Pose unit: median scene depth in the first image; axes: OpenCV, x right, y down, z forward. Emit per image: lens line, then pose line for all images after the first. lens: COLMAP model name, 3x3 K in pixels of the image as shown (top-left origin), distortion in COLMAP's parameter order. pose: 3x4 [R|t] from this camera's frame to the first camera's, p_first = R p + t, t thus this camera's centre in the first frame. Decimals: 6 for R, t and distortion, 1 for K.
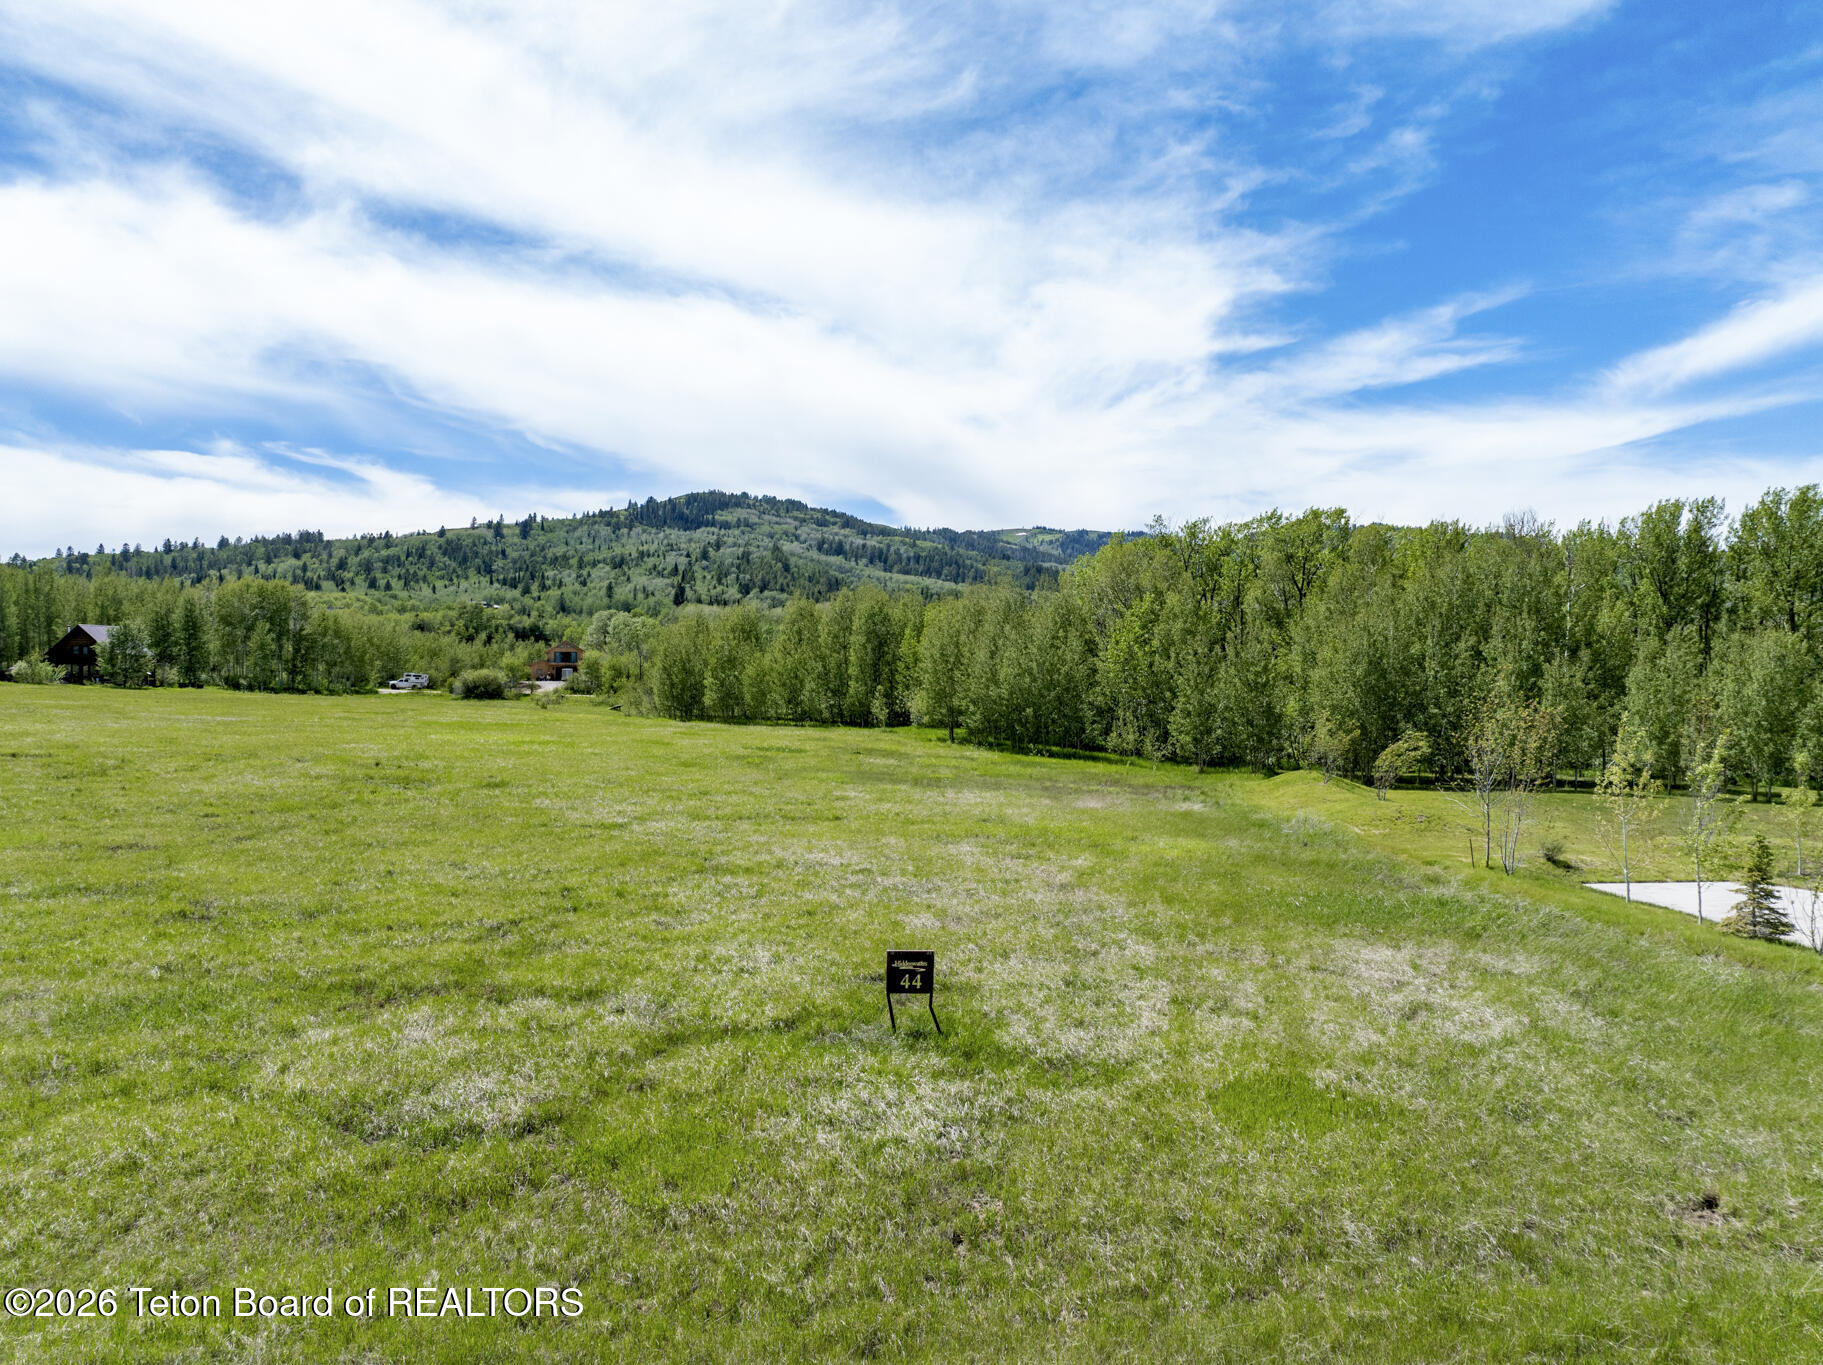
lens RADIAL K [[1279.8, 0, 908.9], [0, 1279.8, 699.0], [0, 0, 1]] dist [-0.040016, 0.007828]
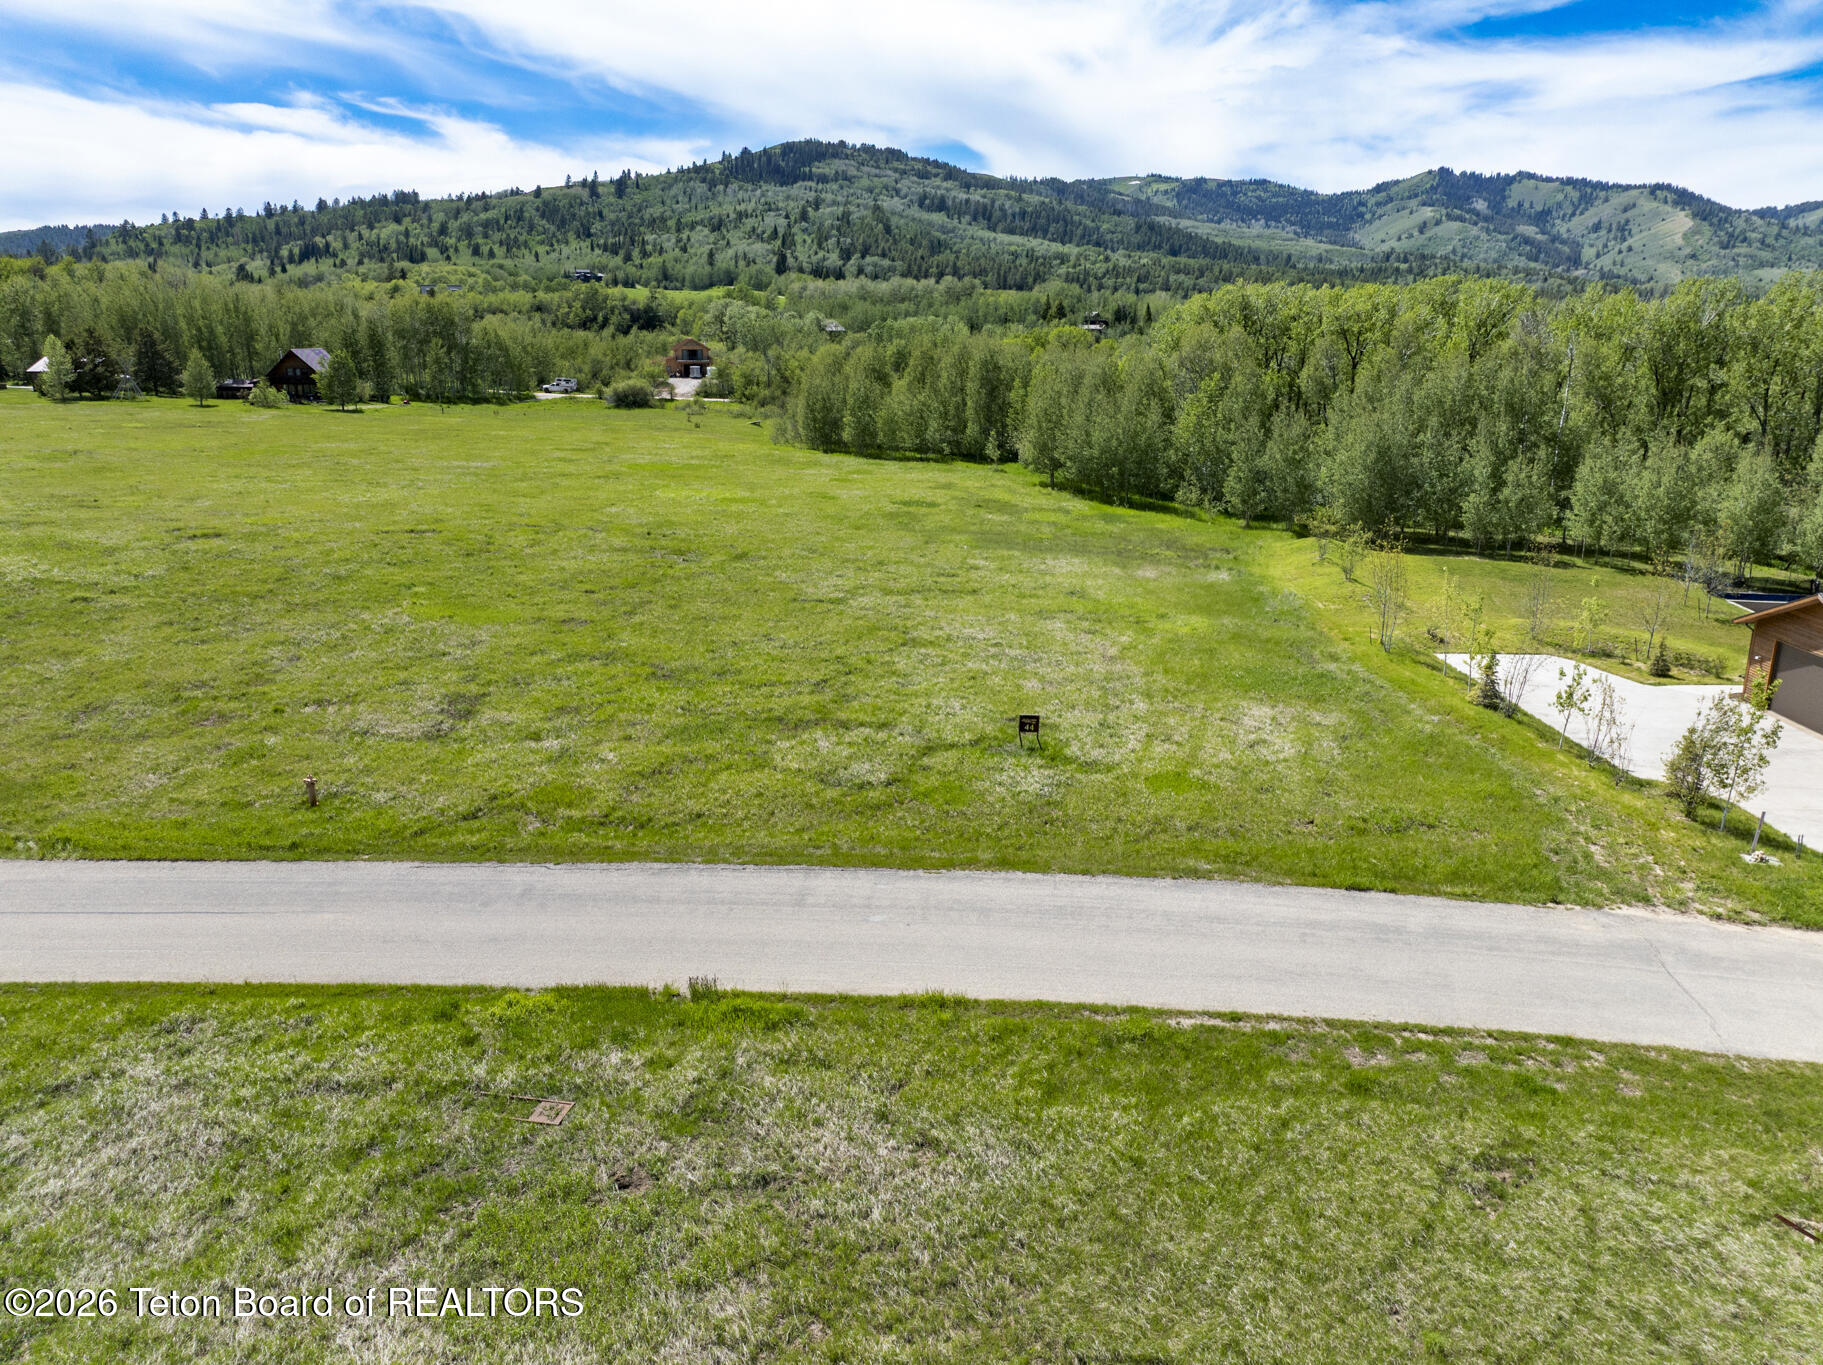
lens RADIAL K [[1279.8, 0, 904.6], [0, 1279.8, 685.9], [0, 0, 1]] dist [-0.040016, 0.007828]
pose [[0.996791, 0.022883, -0.076708, -0.007620], [-0.003137, 0.968701, 0.248211, -0.068863], [0.079987, -0.247174, 0.965664, -0.201305]]
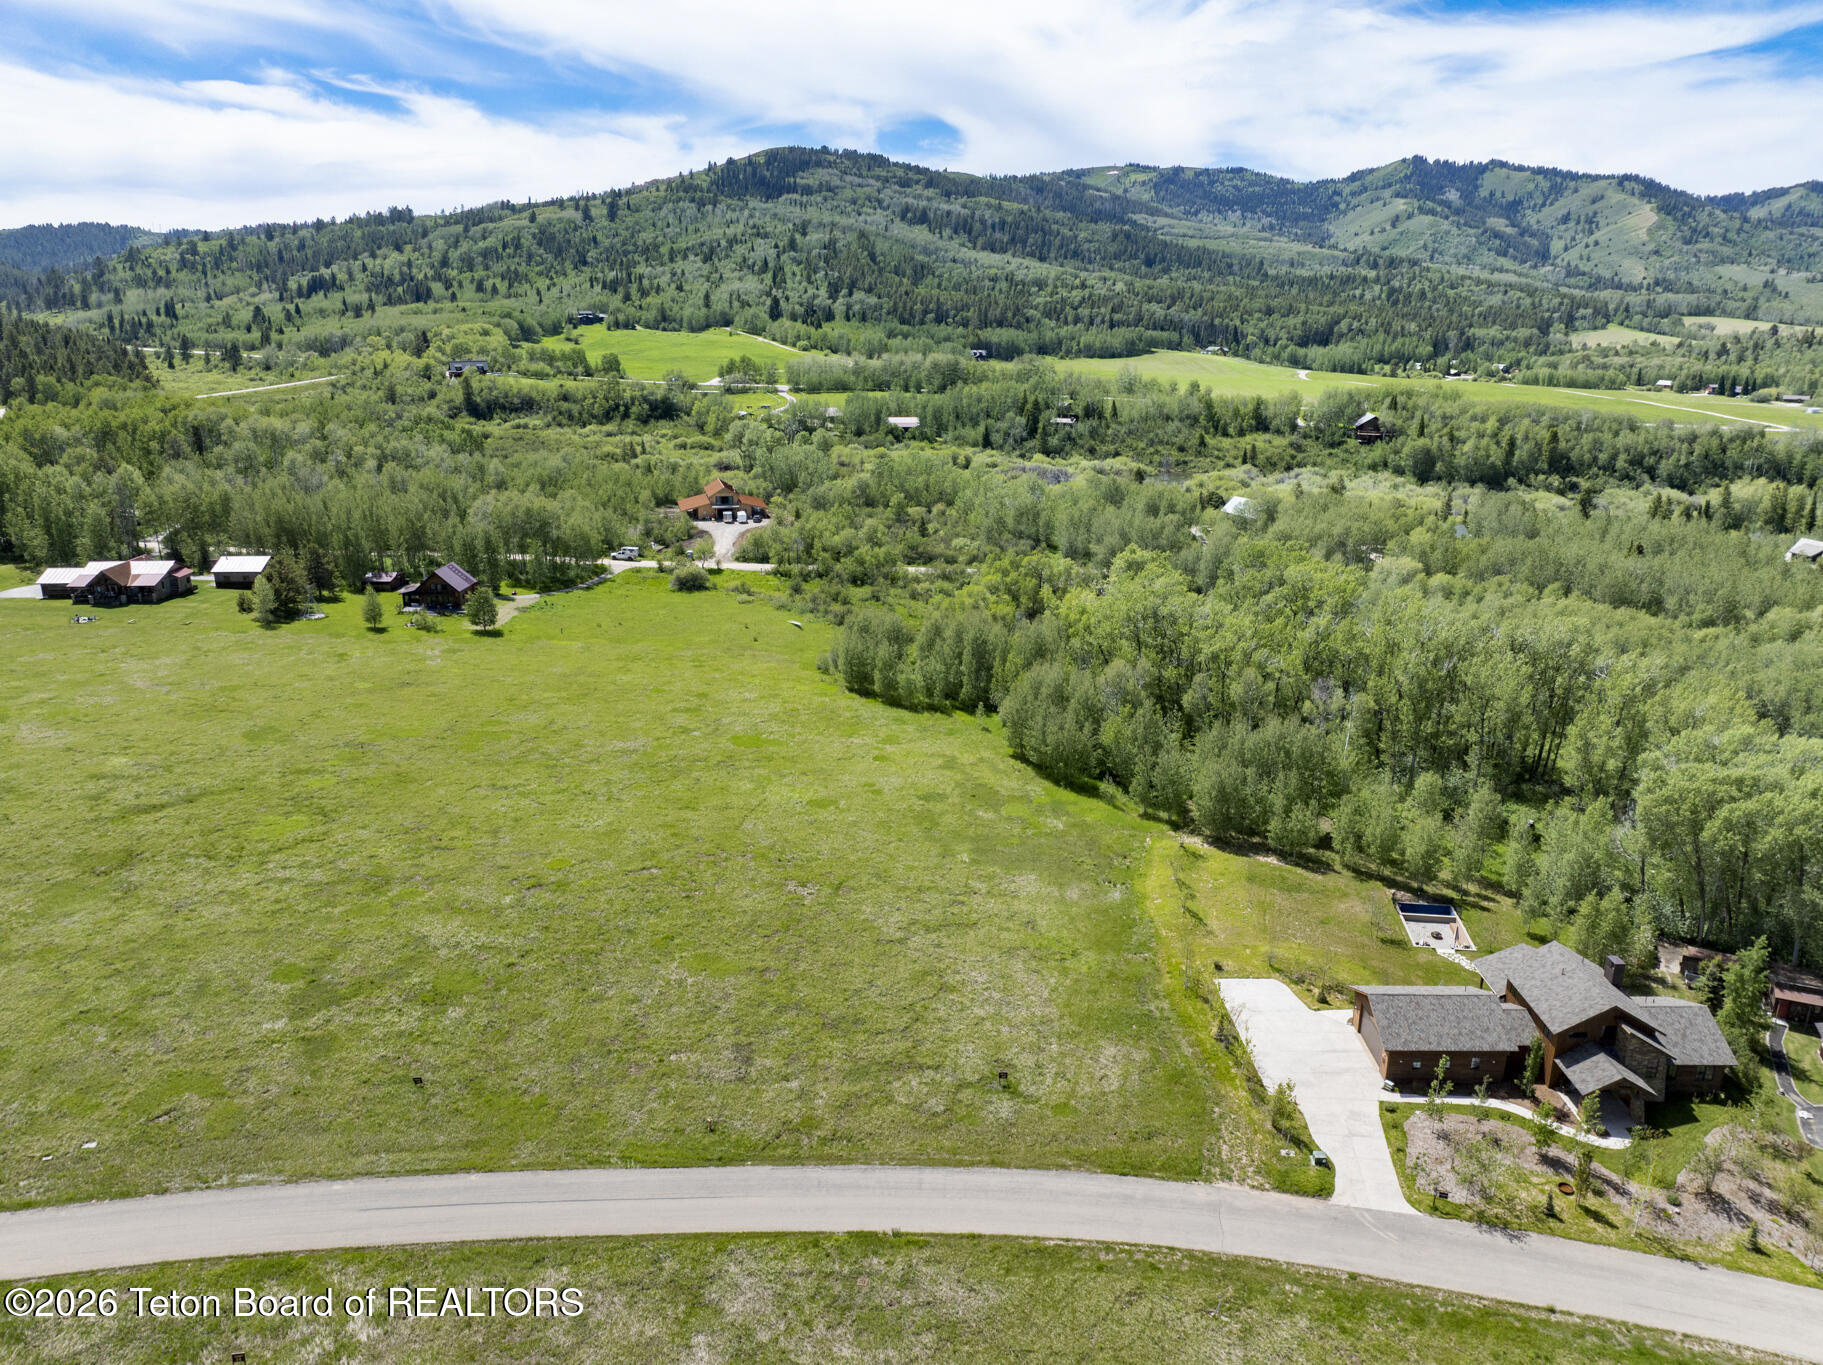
lens RADIAL K [[1279.8, 0, 902.6], [0, 1279.8, 681.6], [0, 0, 1]] dist [-0.040016, 0.007828]
pose [[0.997753, 0.013810, -0.065557, -0.014697], [0.003892, 0.964924, 0.262502, -0.446918], [0.066883, -0.262167, 0.962702, -0.603087]]
